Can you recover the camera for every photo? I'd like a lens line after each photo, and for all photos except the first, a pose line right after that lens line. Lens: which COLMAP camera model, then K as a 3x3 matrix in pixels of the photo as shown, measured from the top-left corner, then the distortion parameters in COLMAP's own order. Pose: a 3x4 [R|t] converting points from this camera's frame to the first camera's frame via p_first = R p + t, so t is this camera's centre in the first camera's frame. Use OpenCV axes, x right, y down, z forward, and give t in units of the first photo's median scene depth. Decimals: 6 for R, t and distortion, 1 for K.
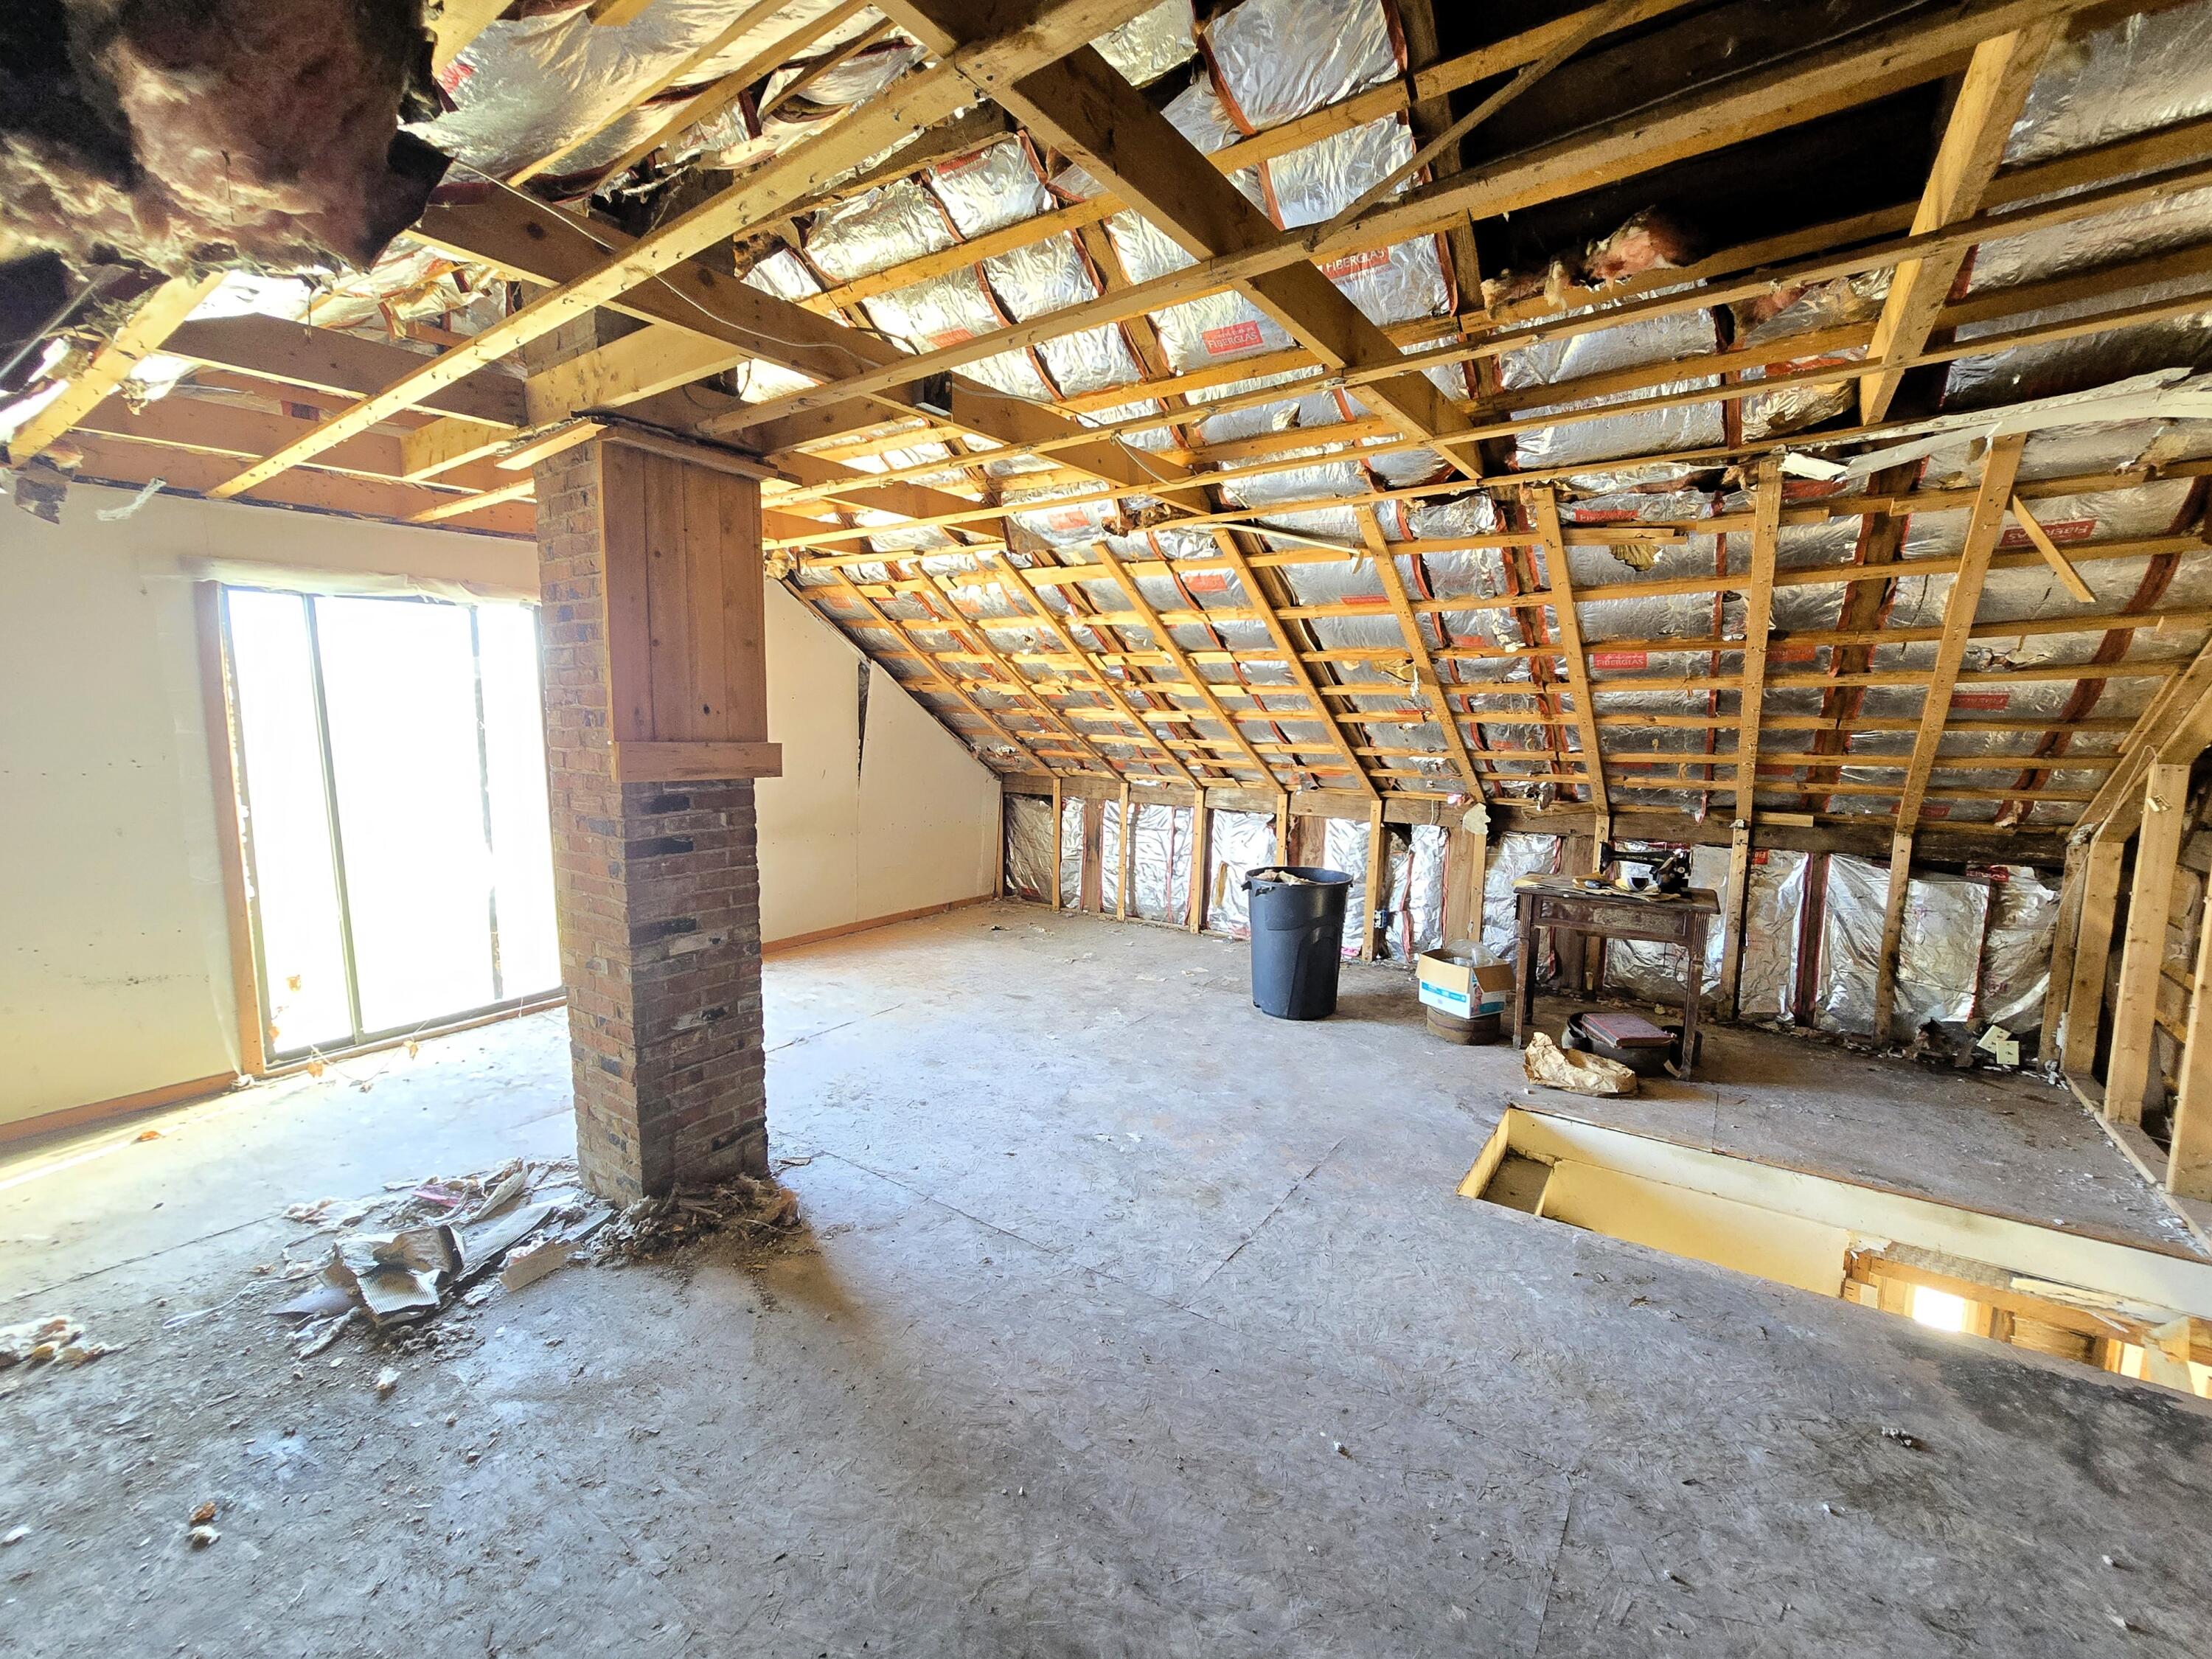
lens RADIAL K [[929.2, 0, 1116.4], [0, 929.2, 821.0], [0, 0, 1]] dist [-0.005615, -0.000132]
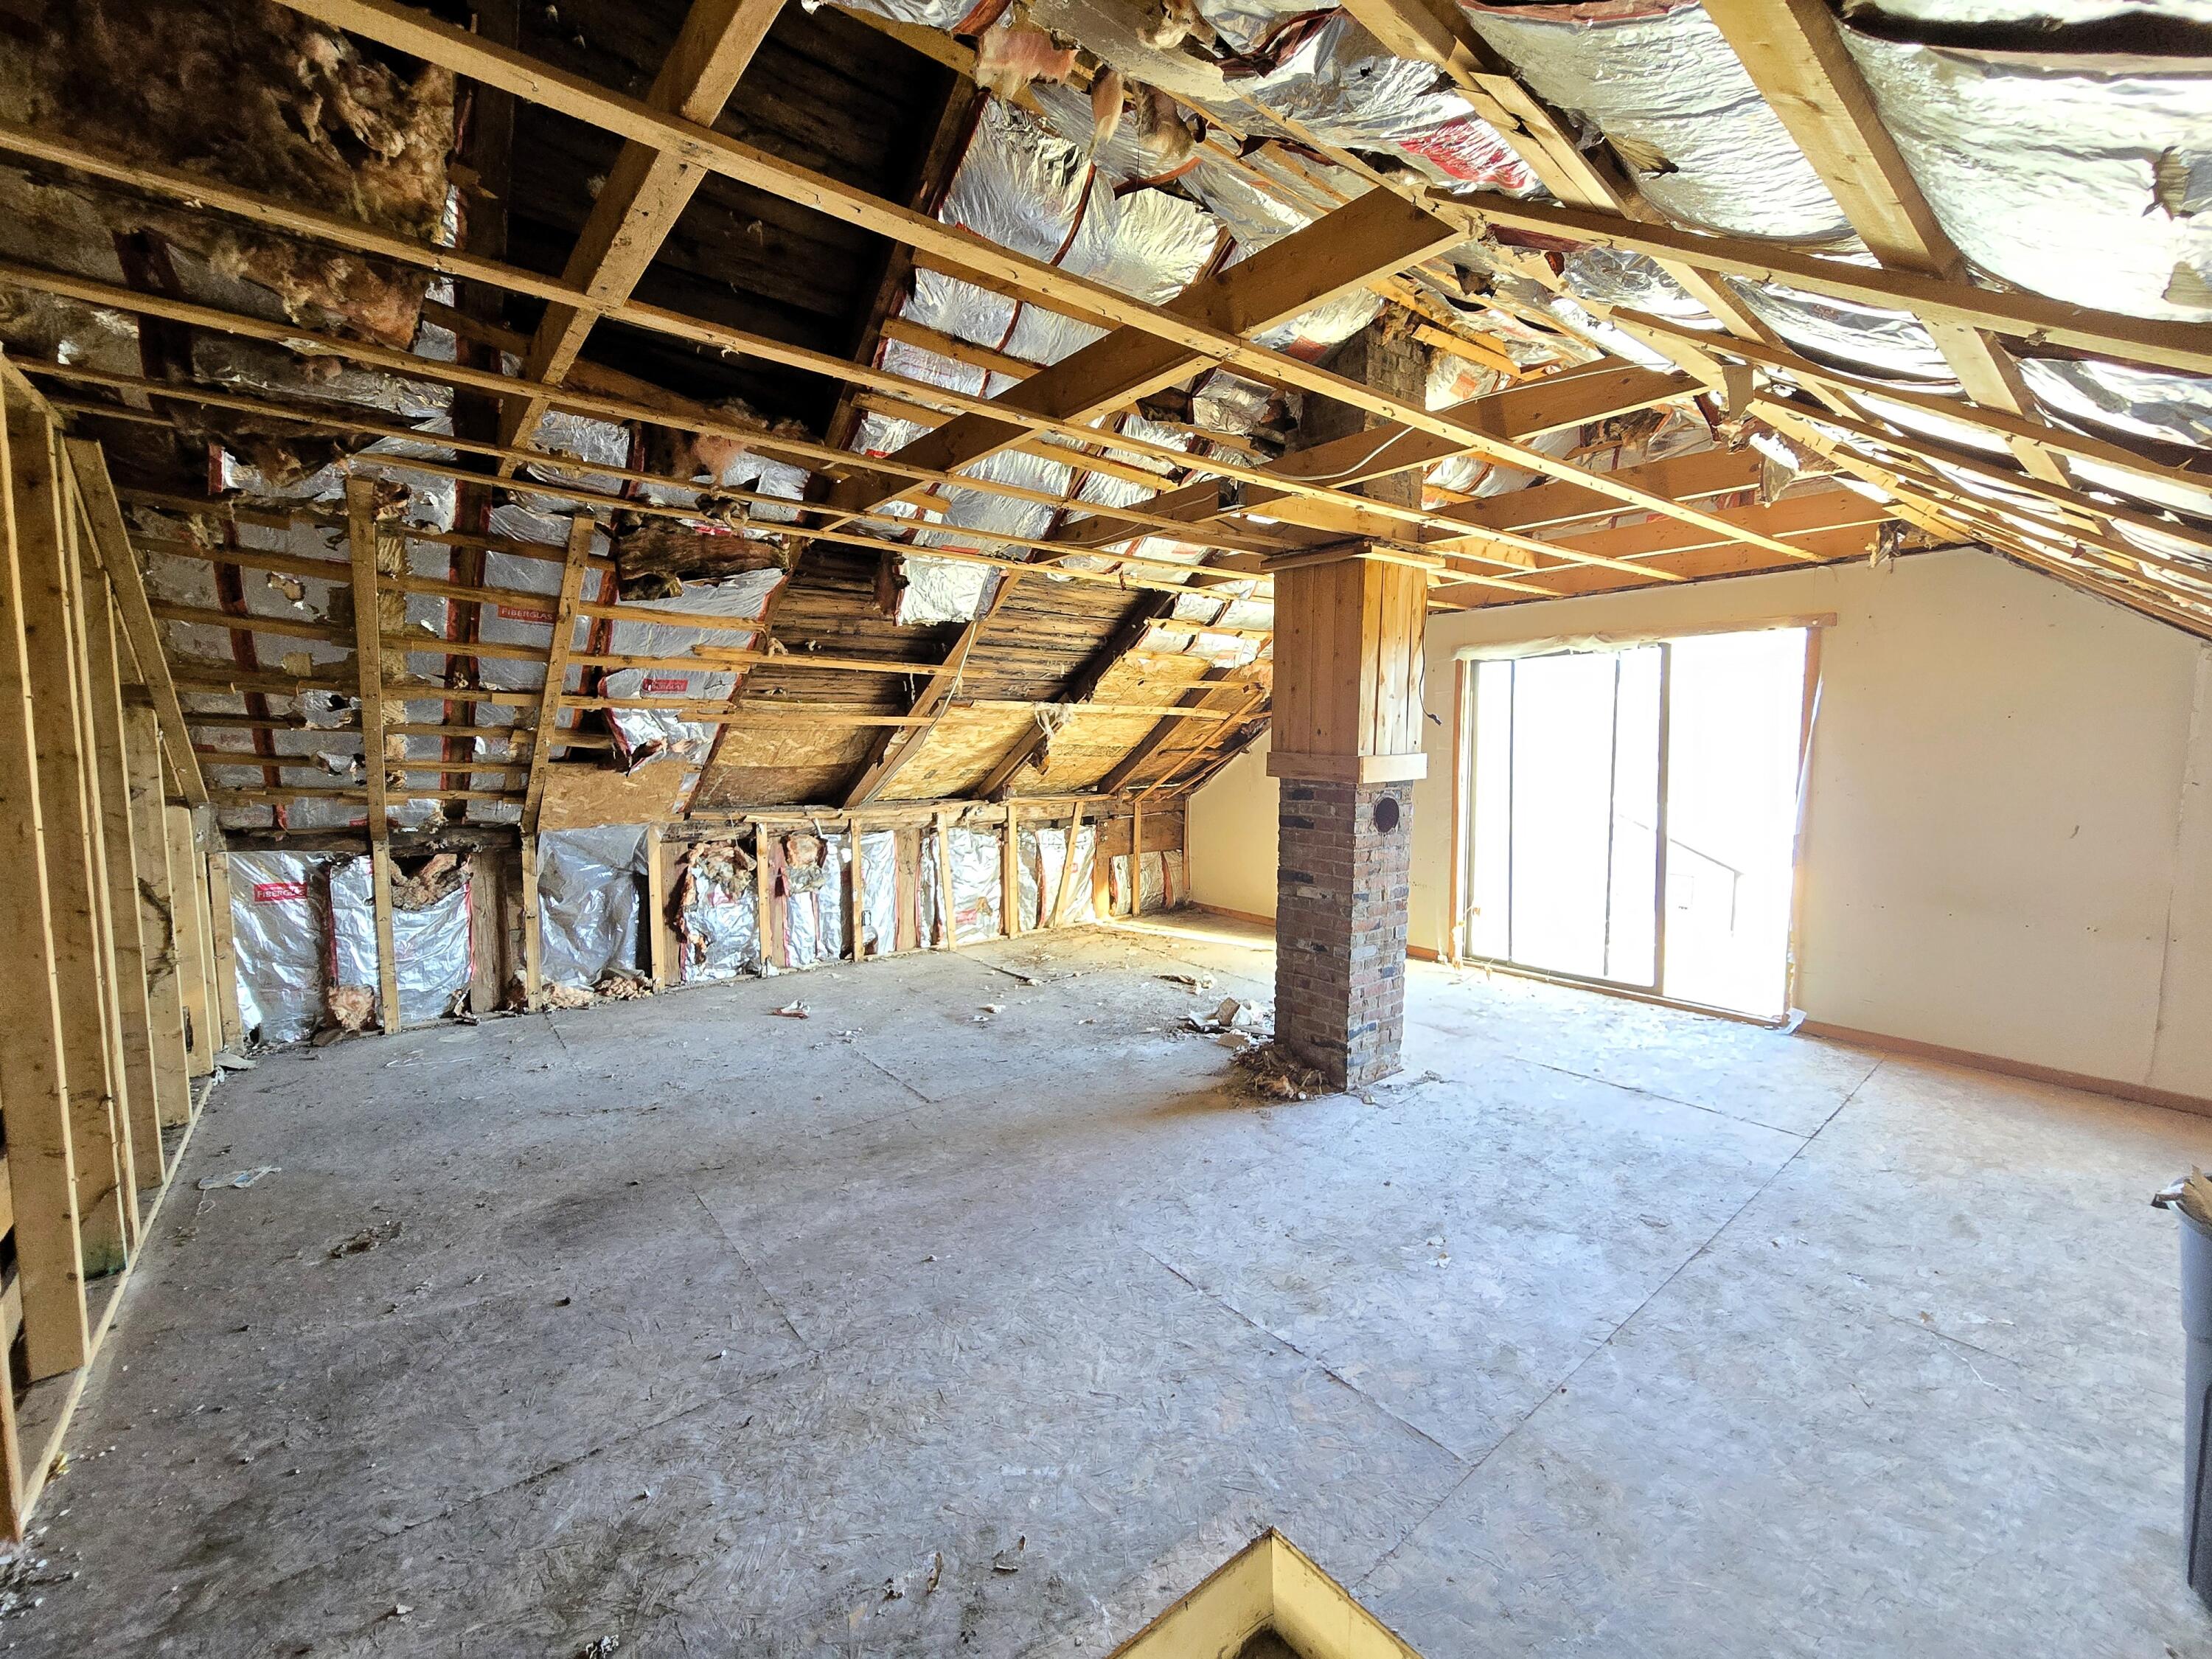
lens RADIAL K [[929.2, 0, 1116.4], [0, 929.2, 821.0], [0, 0, 1]] dist [-0.005615, -0.000132]
pose [[-0.287902, 0.079962, -0.954316, 0.981385], [-0.118401, 0.985890, 0.118327, -0.111158], [0.950313, 0.147058, -0.274372, 1.062503]]
